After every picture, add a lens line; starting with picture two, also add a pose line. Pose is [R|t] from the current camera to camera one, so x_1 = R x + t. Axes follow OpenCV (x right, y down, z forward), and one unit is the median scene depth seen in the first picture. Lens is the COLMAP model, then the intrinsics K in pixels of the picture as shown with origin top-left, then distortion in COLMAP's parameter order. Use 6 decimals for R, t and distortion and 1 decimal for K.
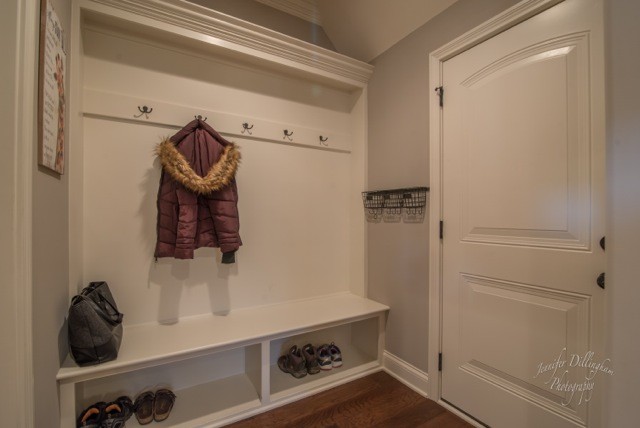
lens RADIAL K [[289.2, 0, 318.7], [0, 289.2, 215.8], [0, 0, 1]] dist [-0.019316, -0.000267]
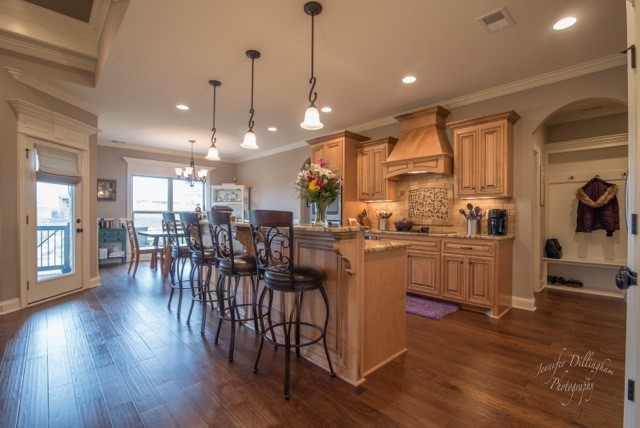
lens RADIAL K [[289.2, 0, 318.7], [0, 289.2, 215.8], [0, 0, 1]] dist [-0.019316, -0.000267]
pose [[0.222368, -0.003599, -0.974956, 1.512120], [0.000374, 0.999993, -0.003606, 0.001622], [0.974963, 0.000437, 0.222368, -1.967662]]
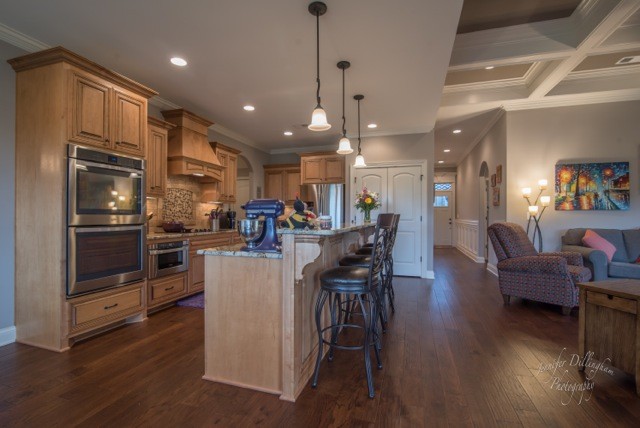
lens RADIAL K [[295.7, 0, 320.0], [0, 295.7, 214.0], [0, 0, 1]] dist [-0.013166, -0.000017]
pose [[0.746499, -0.000843, 0.665386, -1.589422], [-0.002206, 0.999991, 0.003742, -0.040084], [-0.665383, -0.004262, 0.746490, -3.256940]]
